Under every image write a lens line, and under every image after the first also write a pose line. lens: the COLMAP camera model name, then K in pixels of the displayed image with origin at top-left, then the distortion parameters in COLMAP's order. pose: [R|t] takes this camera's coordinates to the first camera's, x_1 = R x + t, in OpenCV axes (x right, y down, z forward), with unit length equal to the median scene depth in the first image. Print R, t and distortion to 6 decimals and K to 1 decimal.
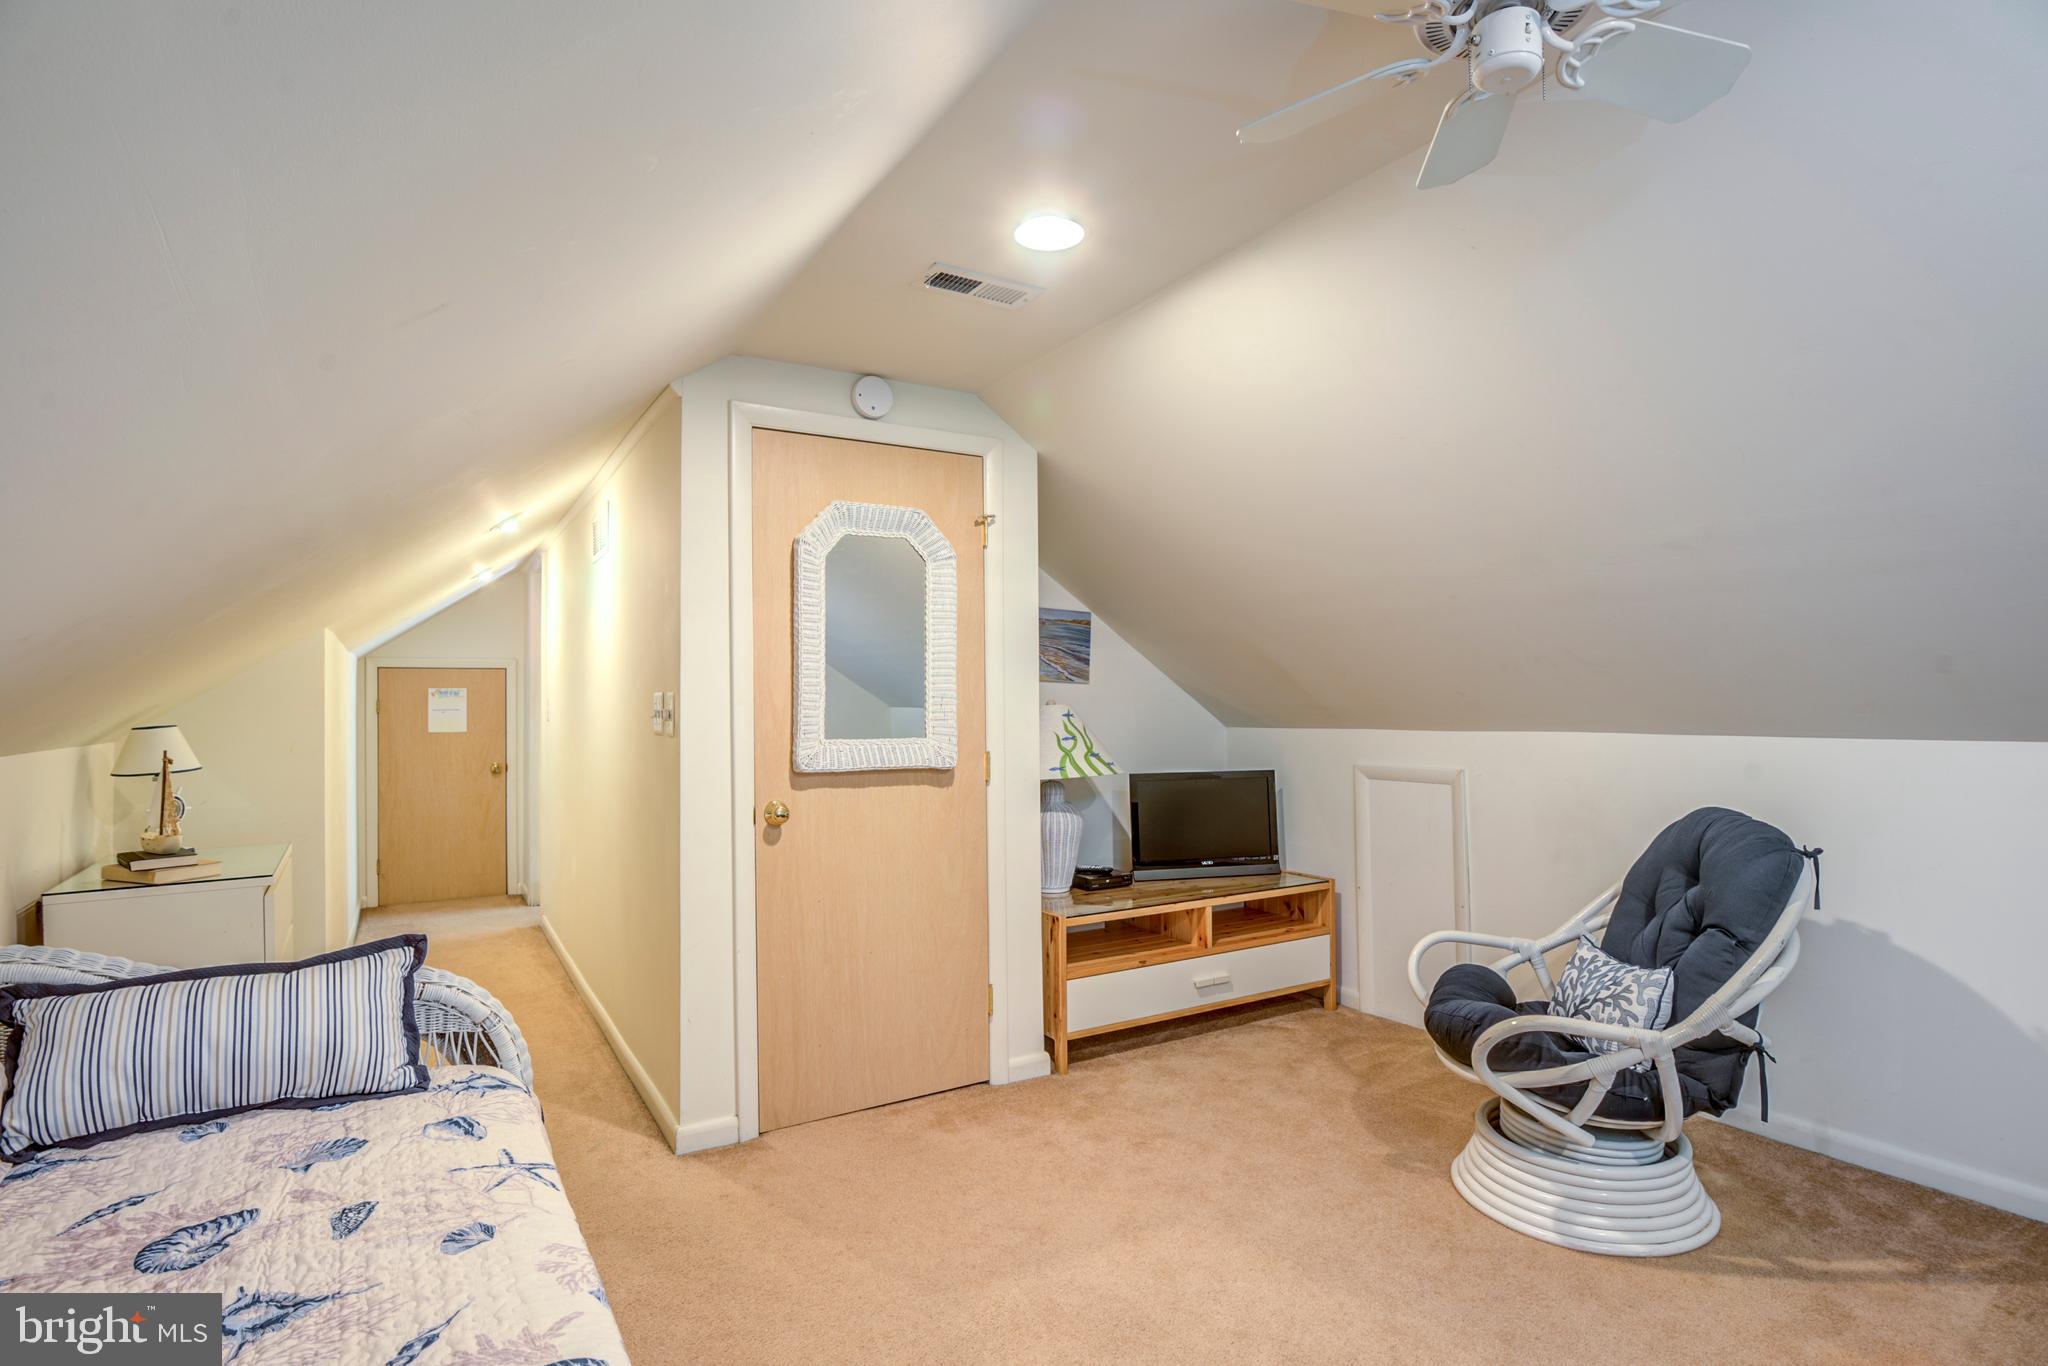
lens RADIAL K [[1026.4, 0, 1024.7], [0, 1026.4, 689.4], [0, 0, 1]] dist [-0.019256, -0.000650]
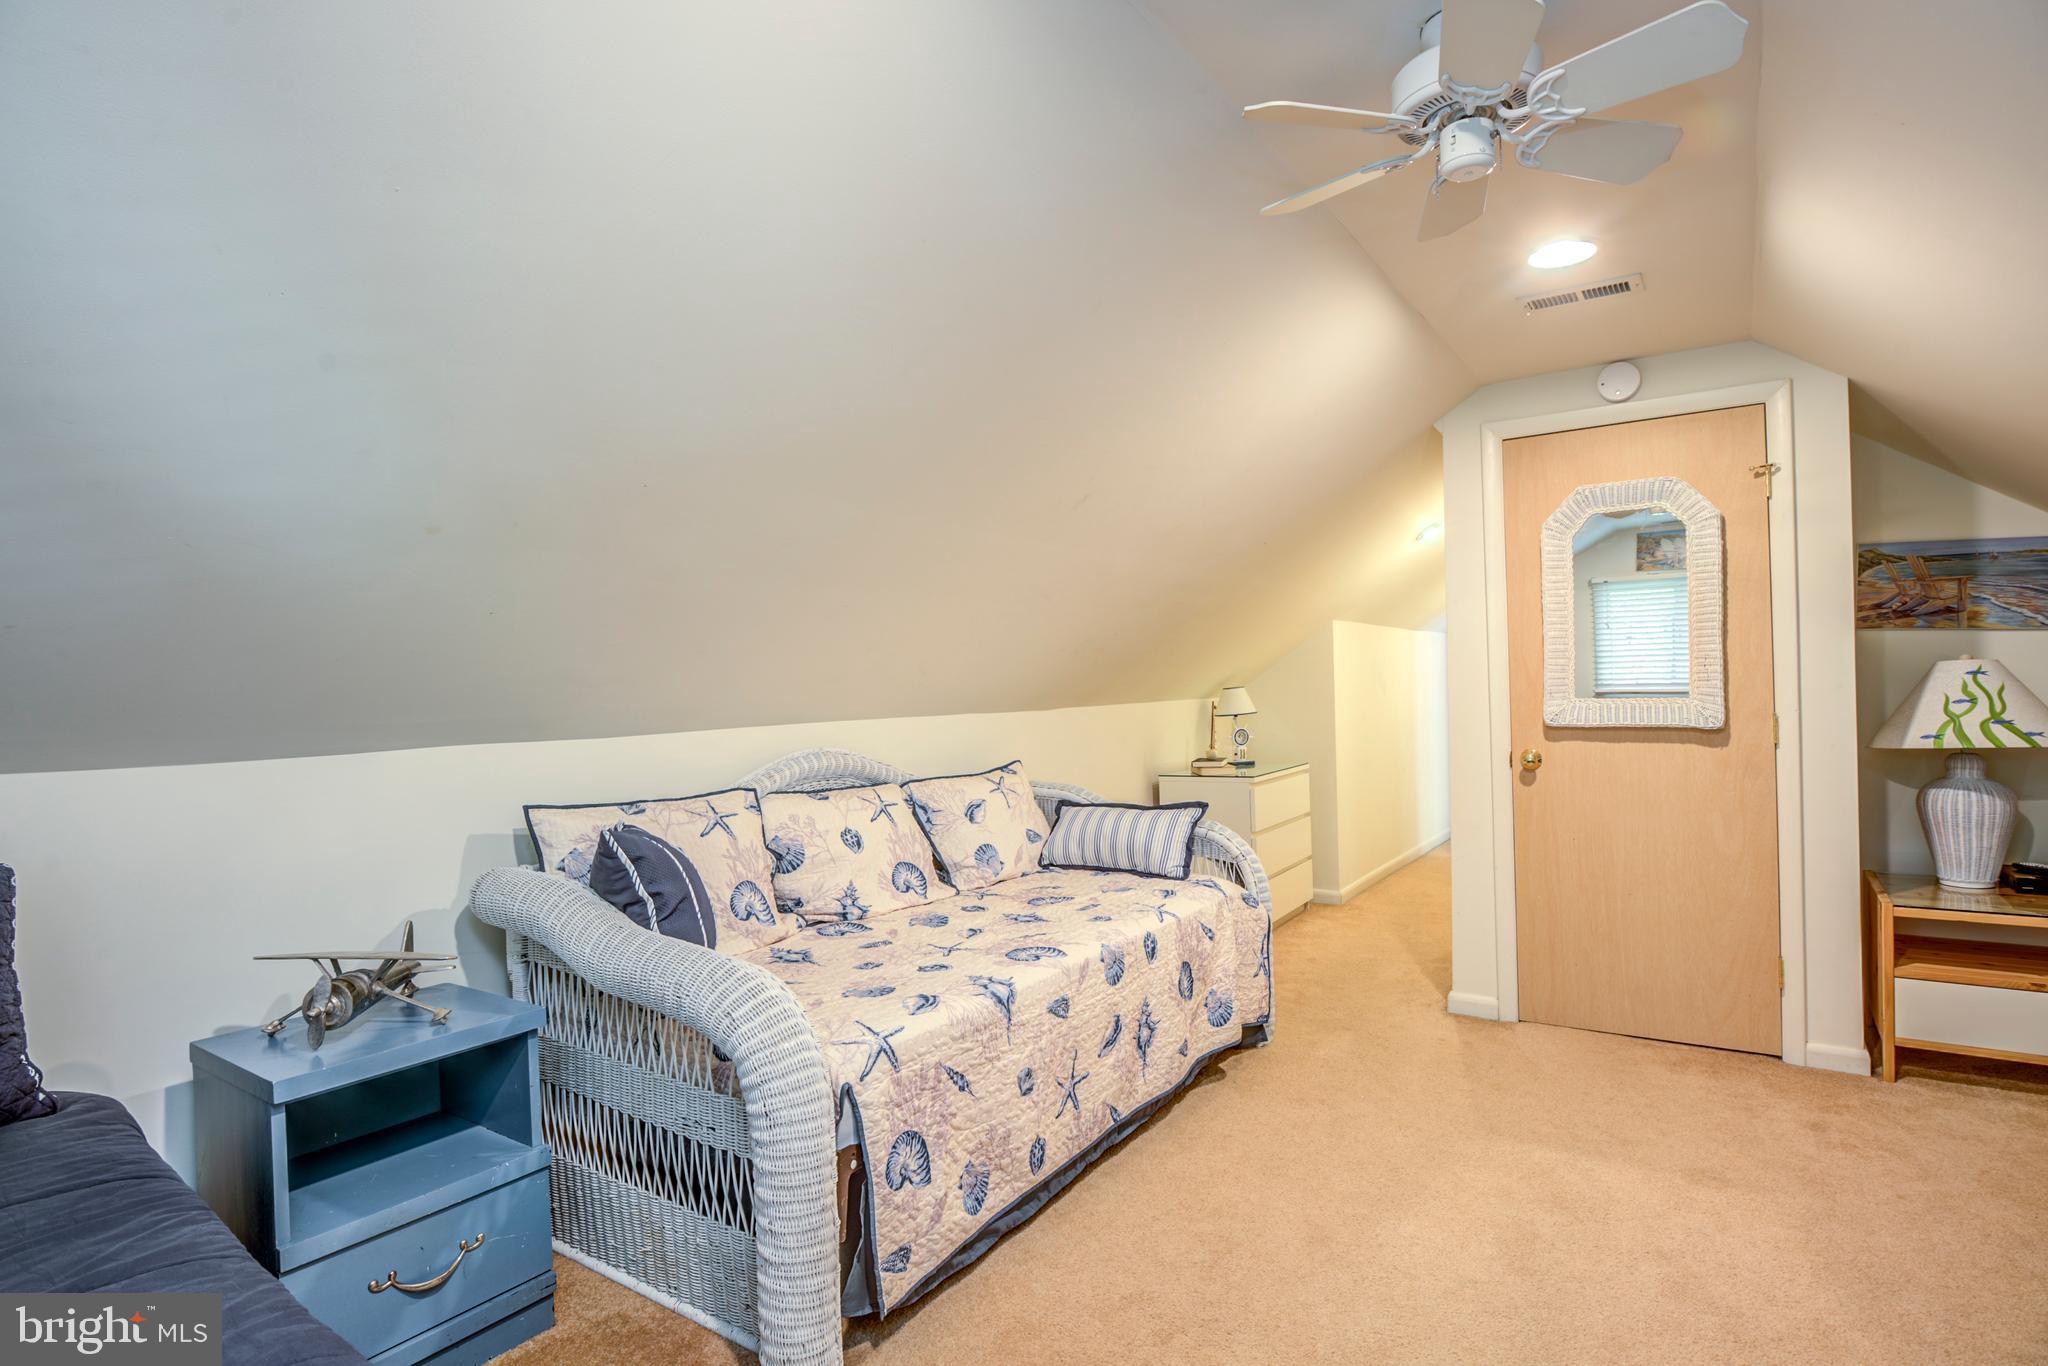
lens RADIAL K [[1026.4, 0, 1036.8], [0, 1026.4, 680.4], [0, 0, 1]] dist [-0.019256, -0.000650]
pose [[0.418059, -0.006383, -0.908397, 0.574538], [0.033979, 0.999385, 0.008615, -0.001253], [0.907784, -0.034468, 0.418019, -0.016731]]
